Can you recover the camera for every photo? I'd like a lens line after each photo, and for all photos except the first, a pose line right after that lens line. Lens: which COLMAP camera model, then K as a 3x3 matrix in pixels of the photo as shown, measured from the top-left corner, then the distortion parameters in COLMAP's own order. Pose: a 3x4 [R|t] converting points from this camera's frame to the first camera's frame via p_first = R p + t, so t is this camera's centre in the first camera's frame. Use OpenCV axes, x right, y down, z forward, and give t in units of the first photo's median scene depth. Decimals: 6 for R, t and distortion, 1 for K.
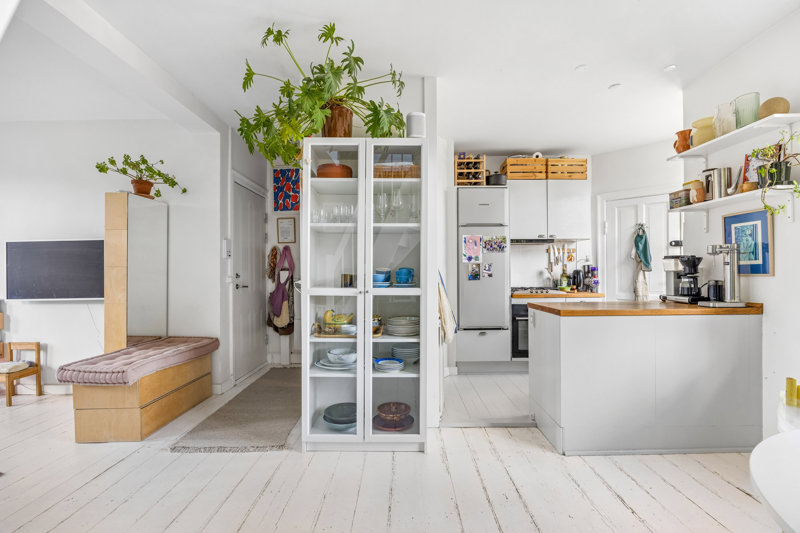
lens RADIAL K [[347.8, 0, 401.7], [0, 347.8, 273.6], [0, 0, 1]] dist [-0.001520, -0.000317]
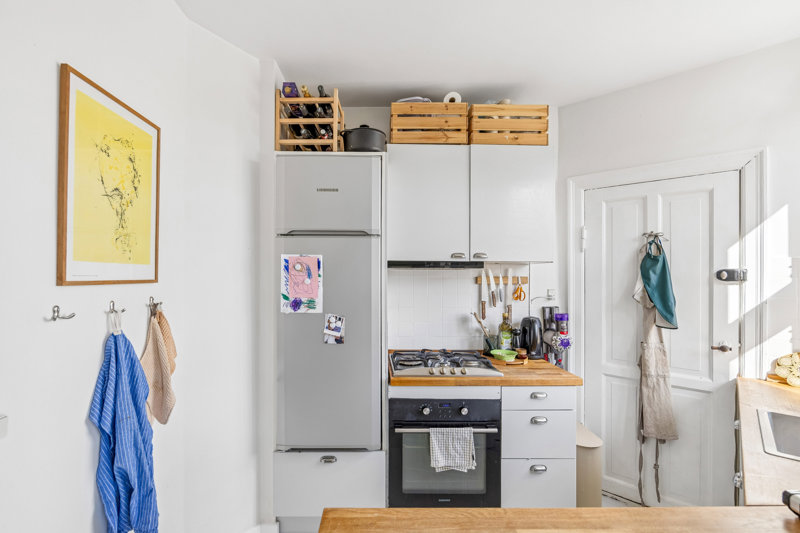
lens RADIAL K [[300.6, 0, 400.0], [0, 300.6, 266.5], [0, 0, 1]] dist [-0.000100, -0.000030]
pose [[0.999953, 0.009304, 0.002677, 0.315090], [-0.009291, 0.999944, -0.005009, -0.088310], [-0.002724, 0.004984, 0.999984, 0.559045]]
